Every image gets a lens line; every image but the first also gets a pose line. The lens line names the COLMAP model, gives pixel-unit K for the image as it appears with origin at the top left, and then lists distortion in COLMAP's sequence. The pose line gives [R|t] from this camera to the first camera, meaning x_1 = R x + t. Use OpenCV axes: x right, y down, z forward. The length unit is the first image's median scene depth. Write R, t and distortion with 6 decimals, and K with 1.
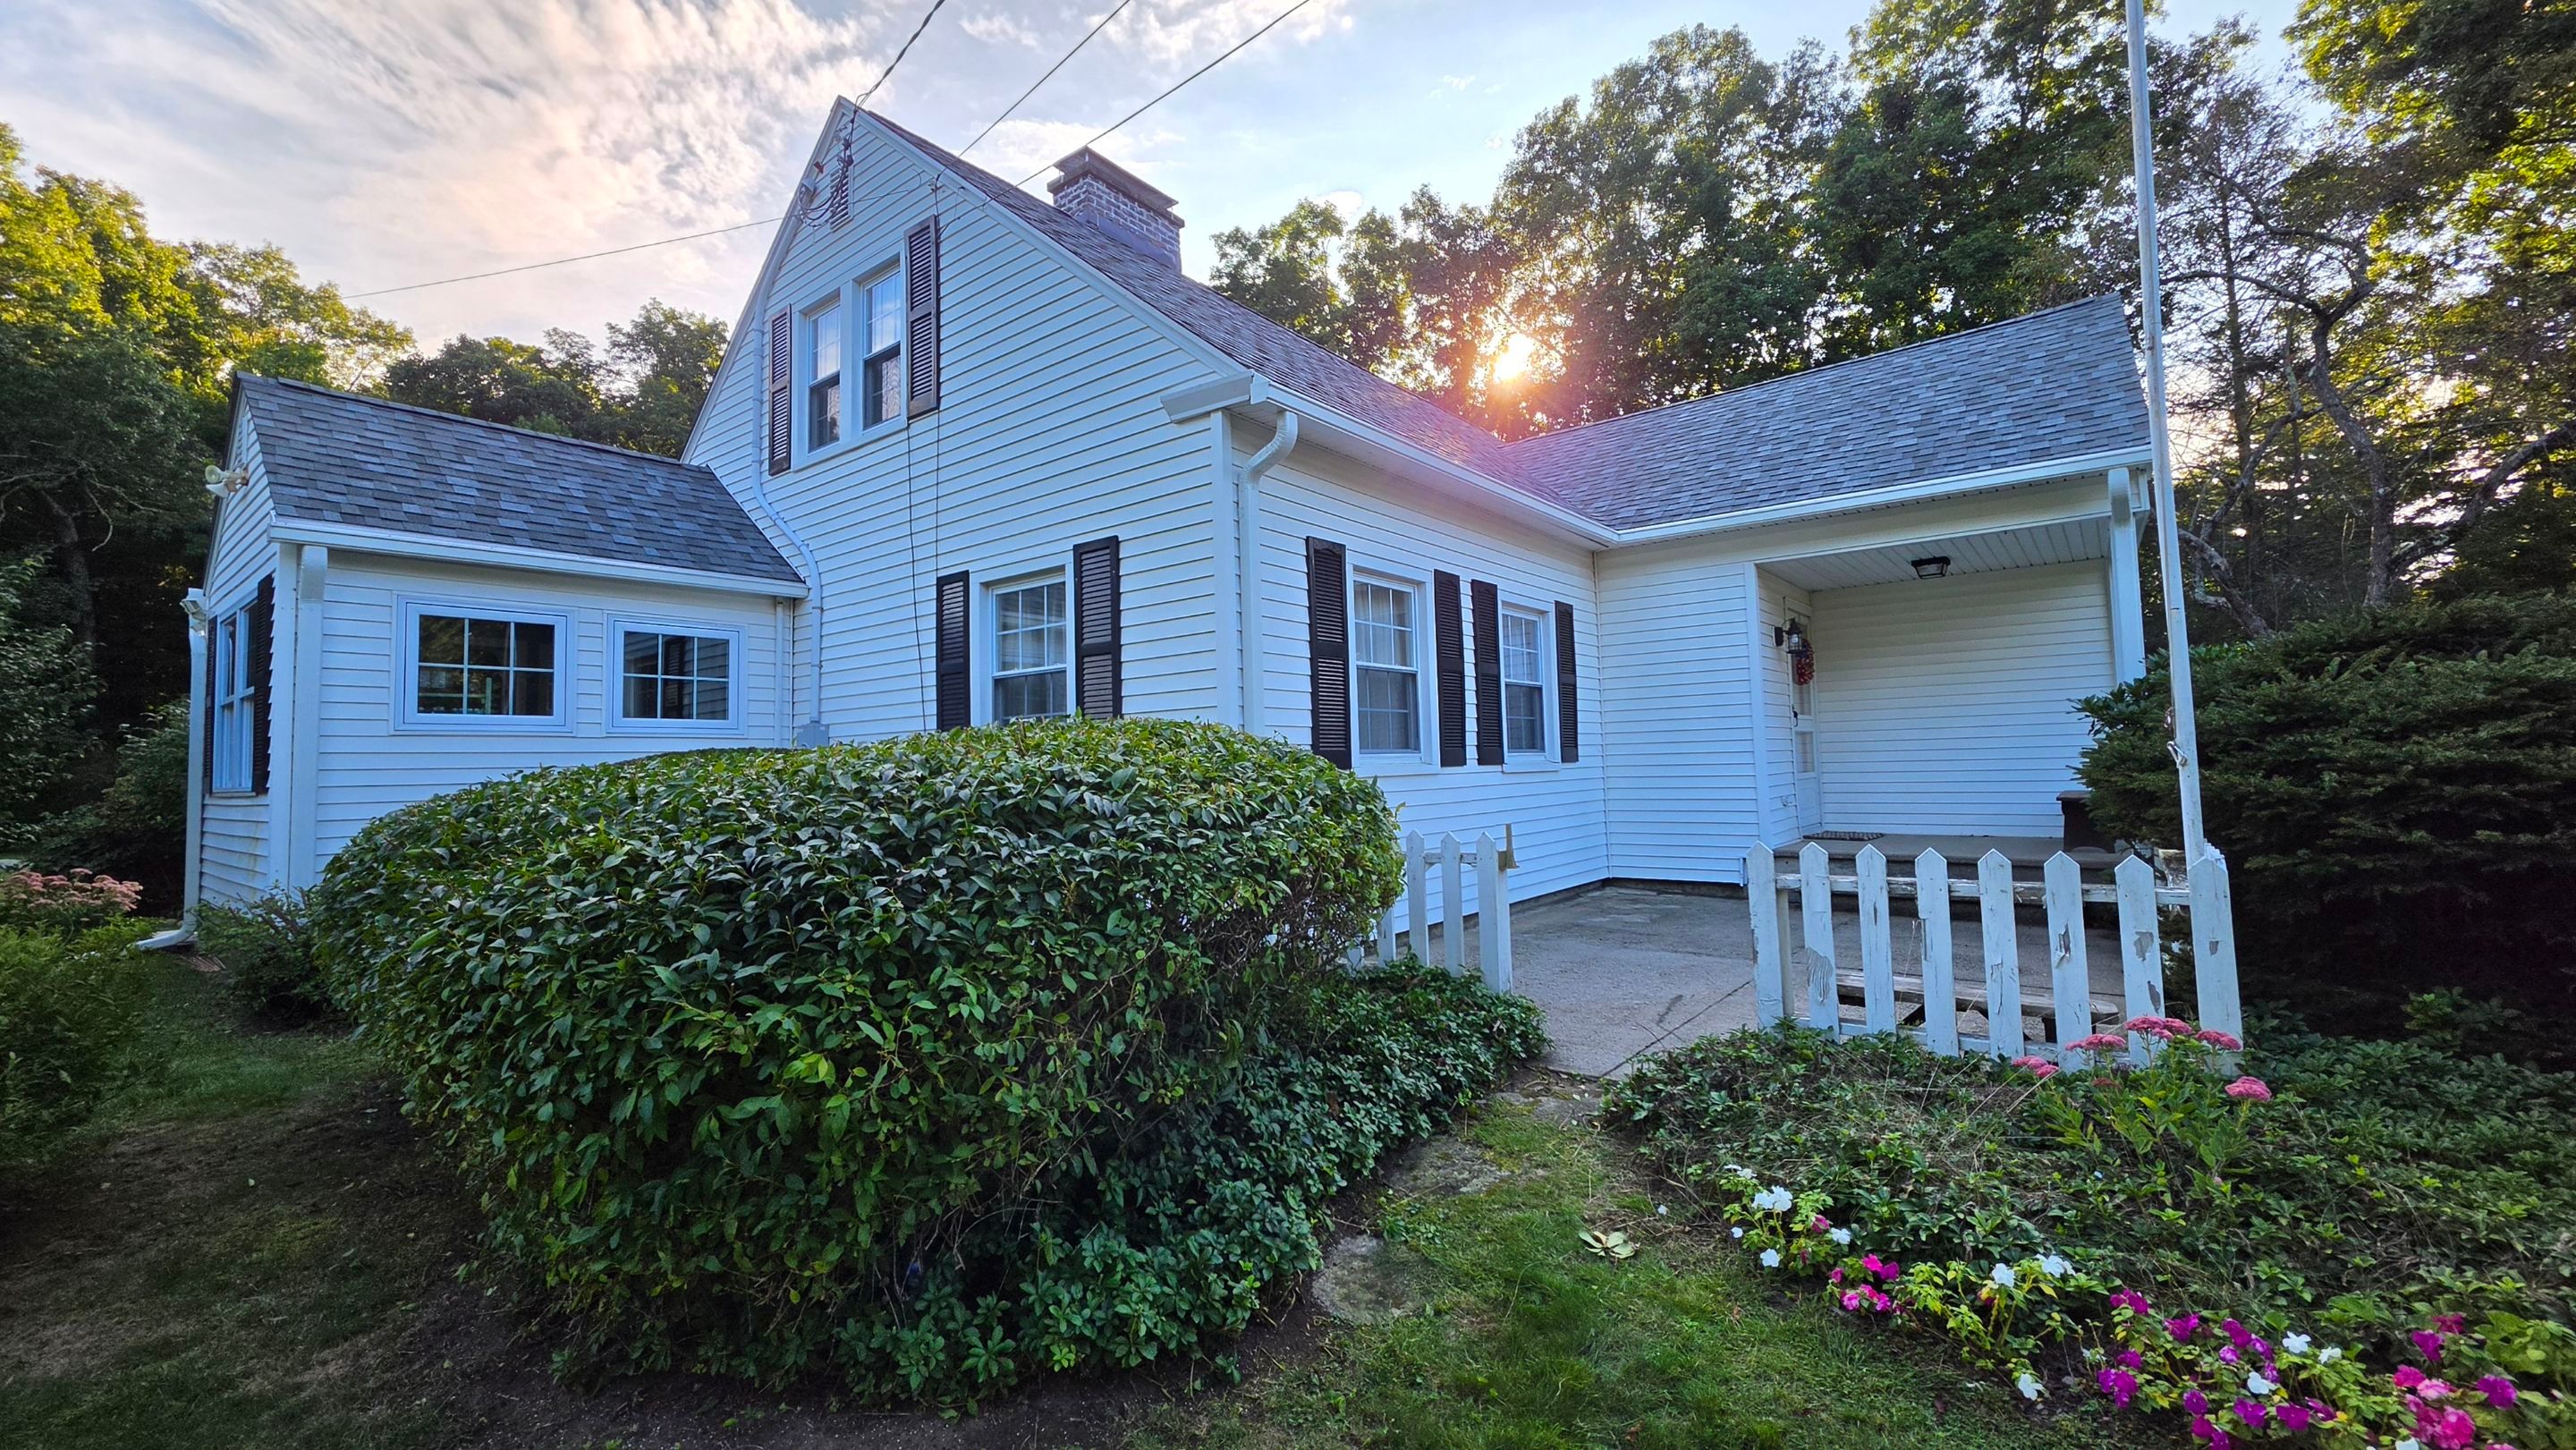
lens RADIAL K [[1027.2, 0, 1302.6], [0, 1027.2, 711.2], [0, 0, 1]] dist [-0.000955, -0.000409]
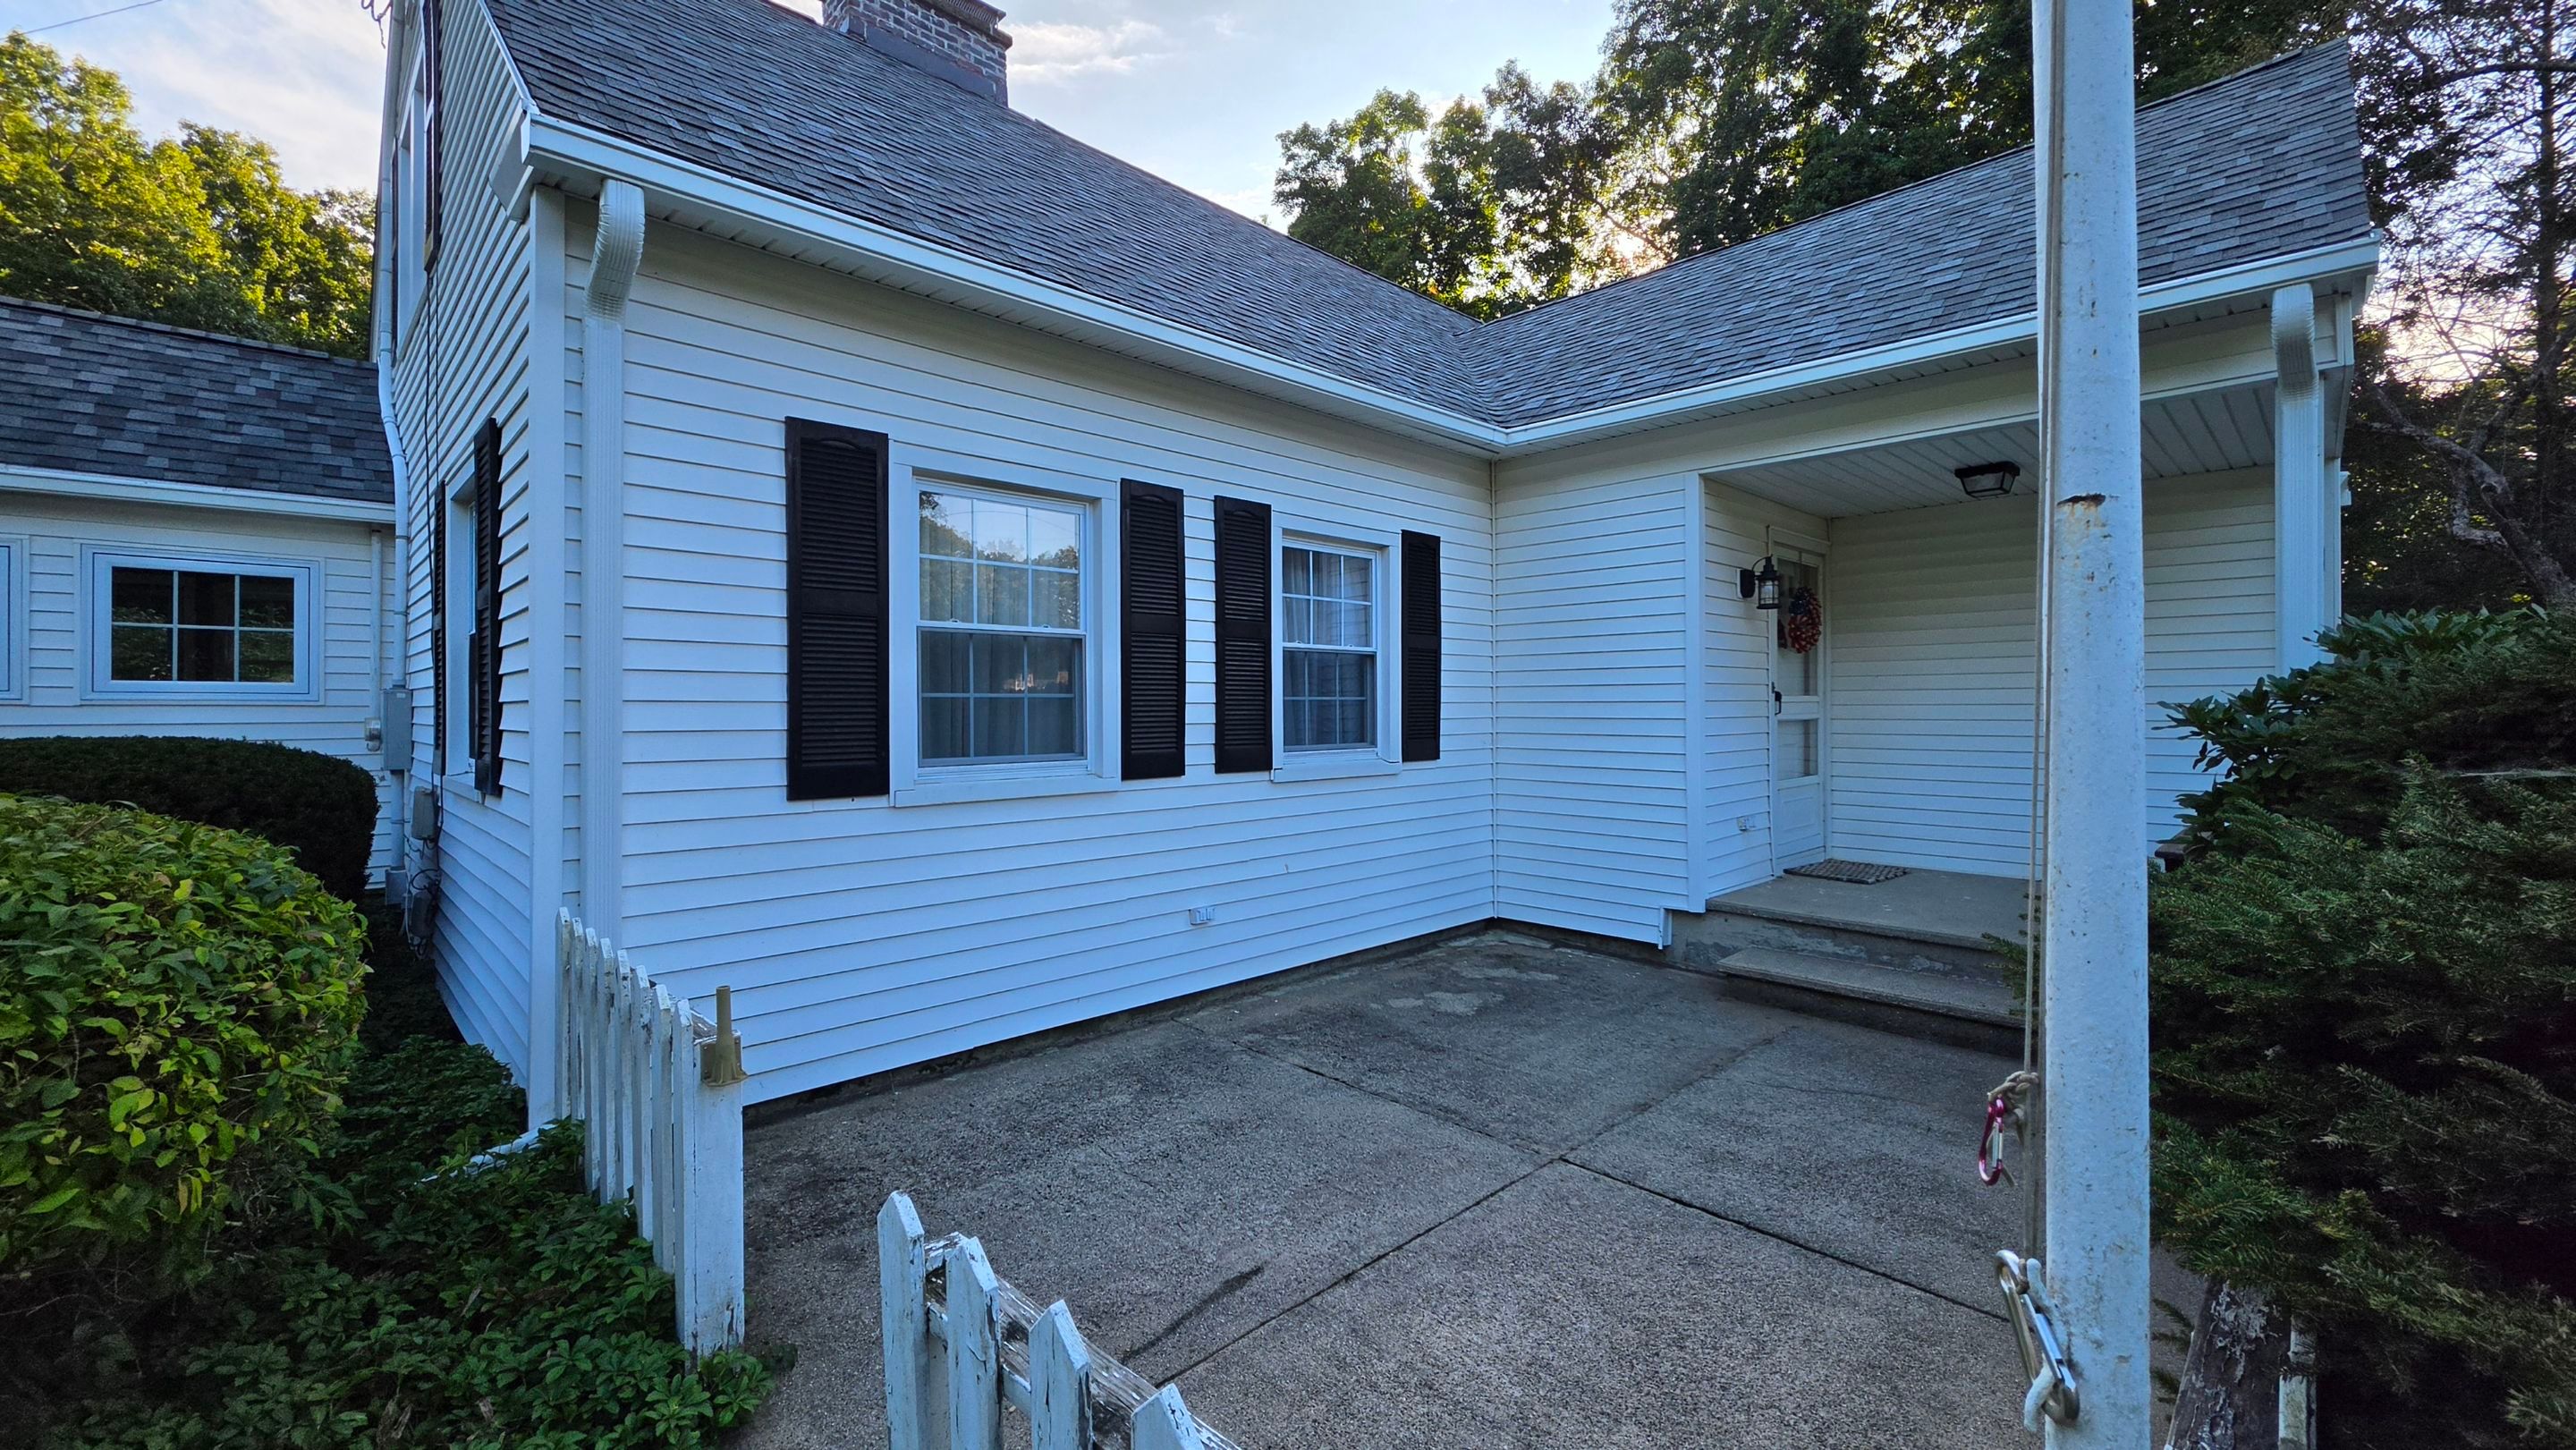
lens RADIAL K [[1027.2, 0, 1302.6], [0, 1027.2, 711.2], [0, 0, 1]] dist [-0.000955, -0.000409]
pose [[0.991783, 0.023275, -0.125800, 0.084014], [-0.015706, 0.998024, 0.060832, -0.008154], [0.126967, -0.058356, 0.990189, 0.091553]]
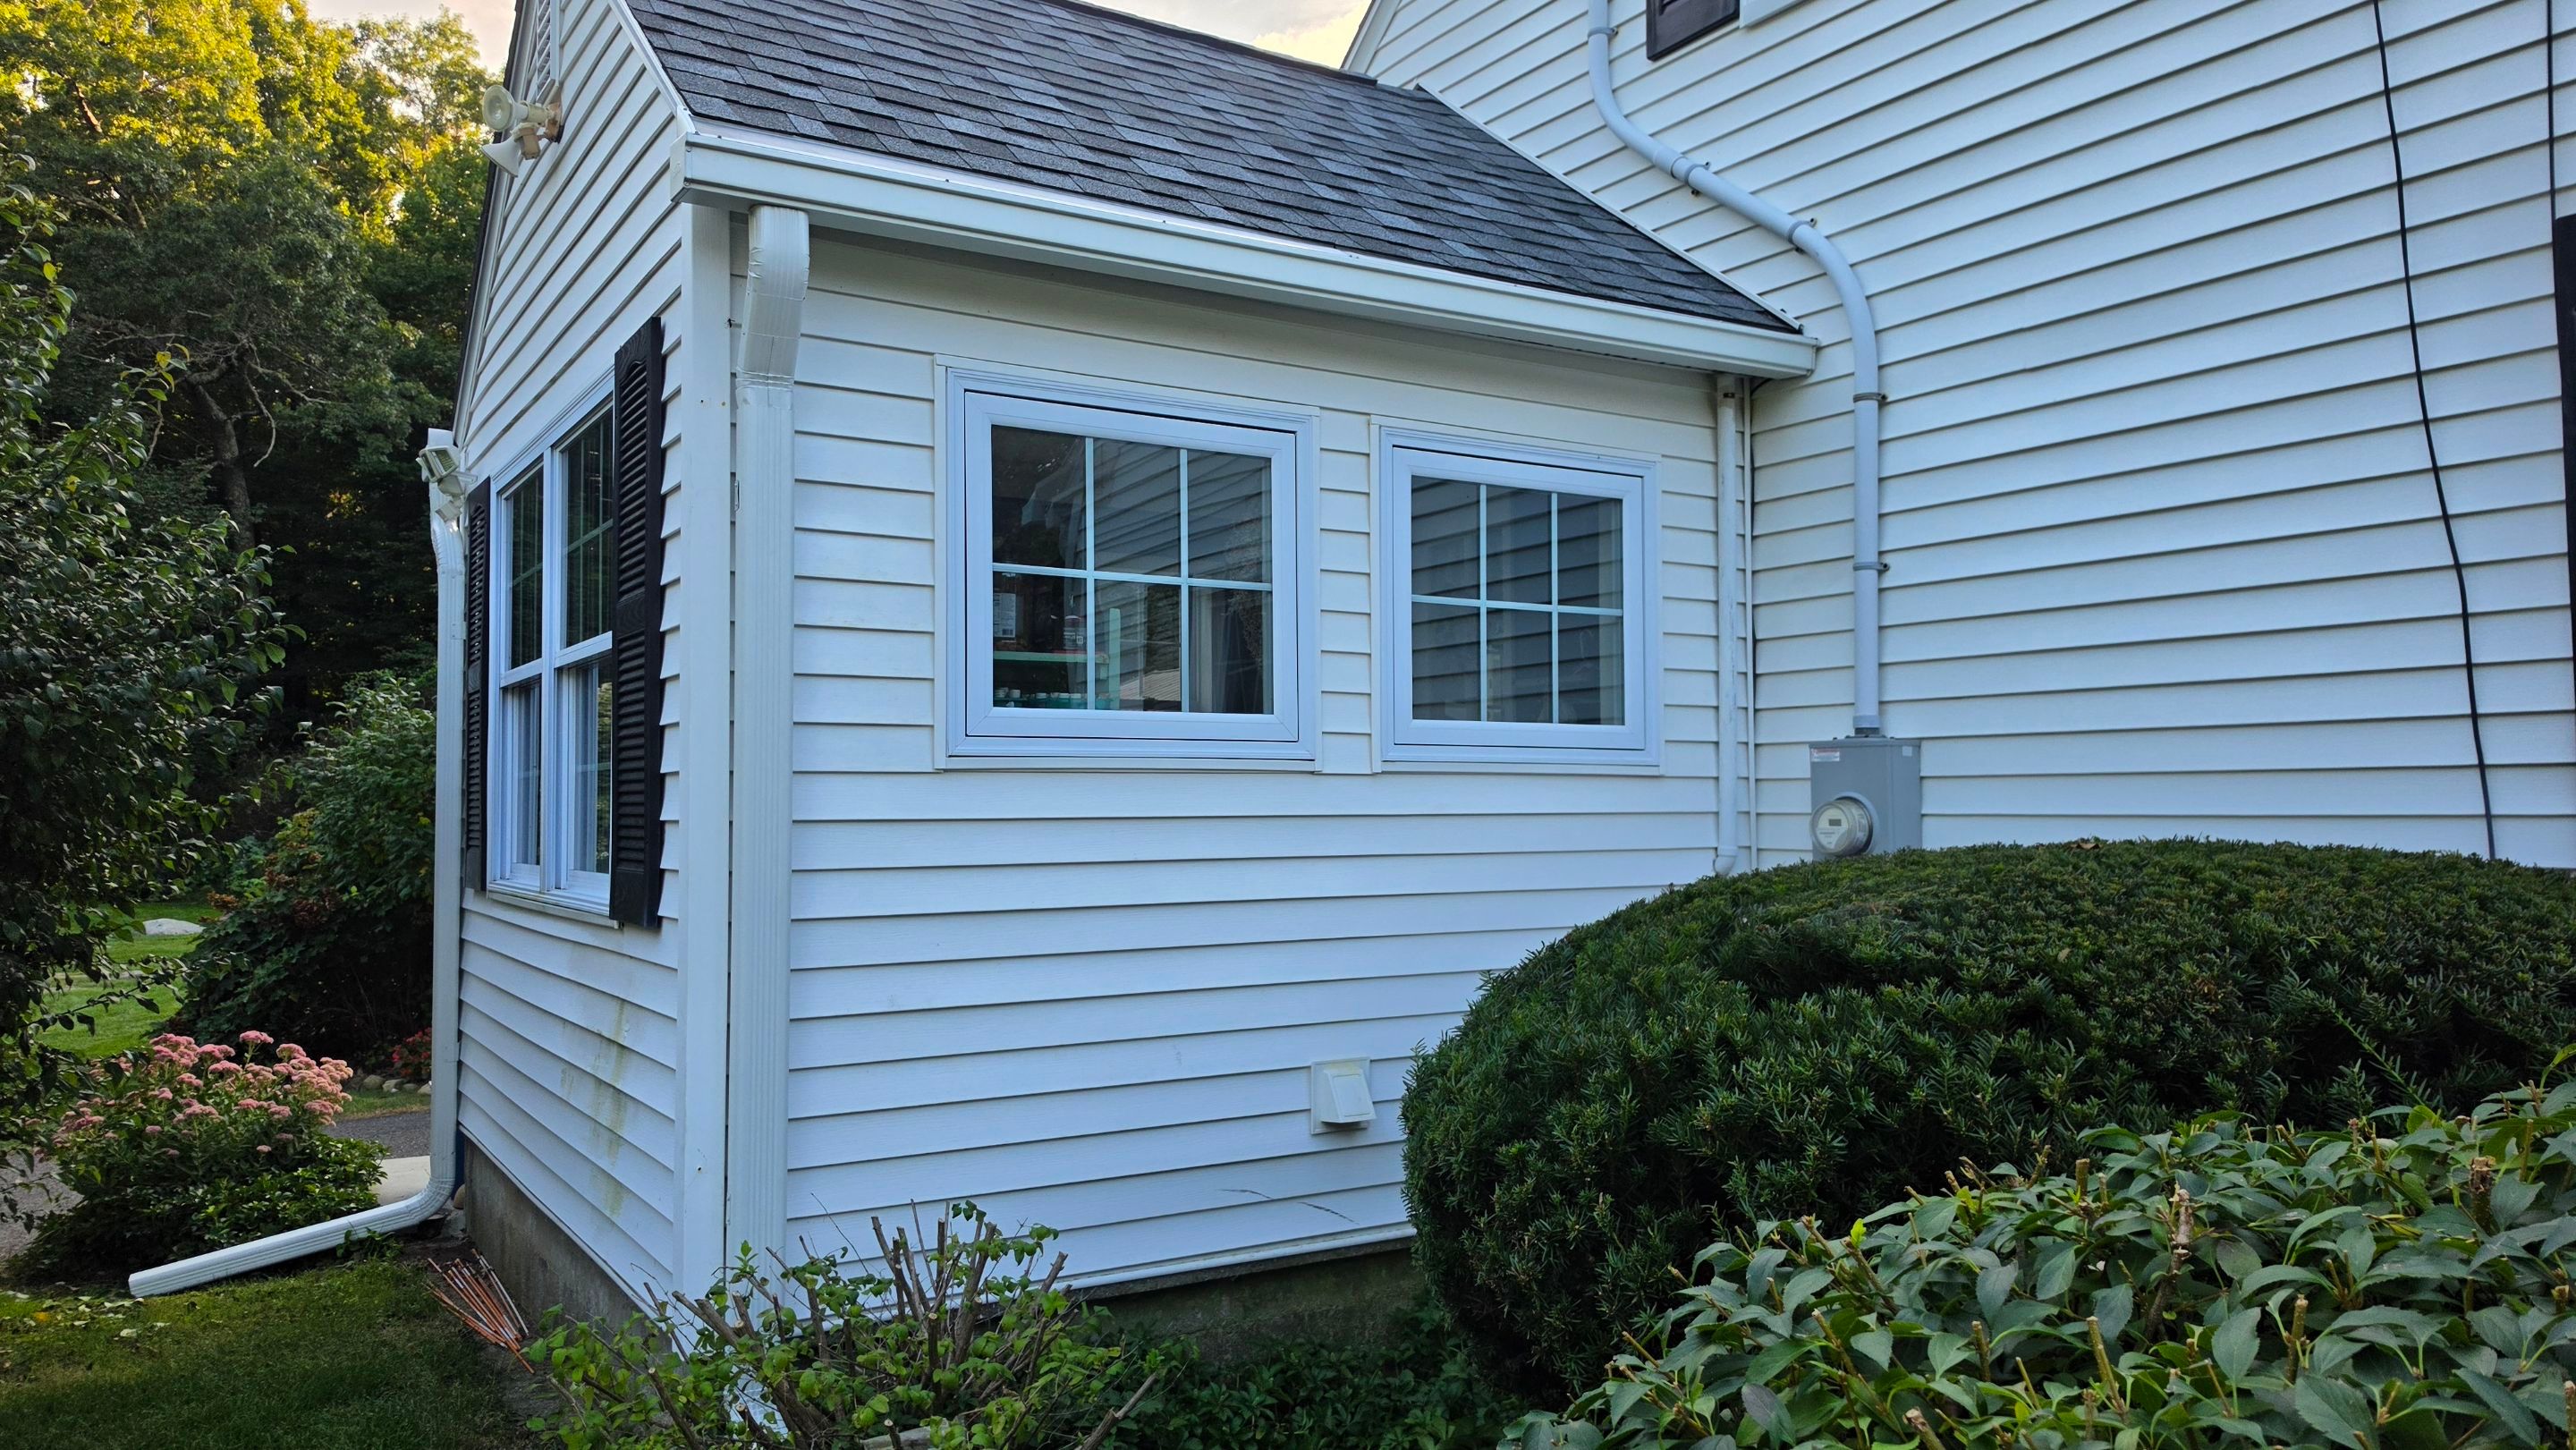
lens RADIAL K [[1780.4, 0, 1288.0], [0, 1780.4, 725.0], [0, 0, 1]] dist [0.000302, -0.004633]
pose [[0.942261, 0.006189, -0.334823, -0.129467], [-0.000859, 0.999871, 0.016063, -0.000569], [0.334879, -0.014847, 0.942144, 0.107112]]
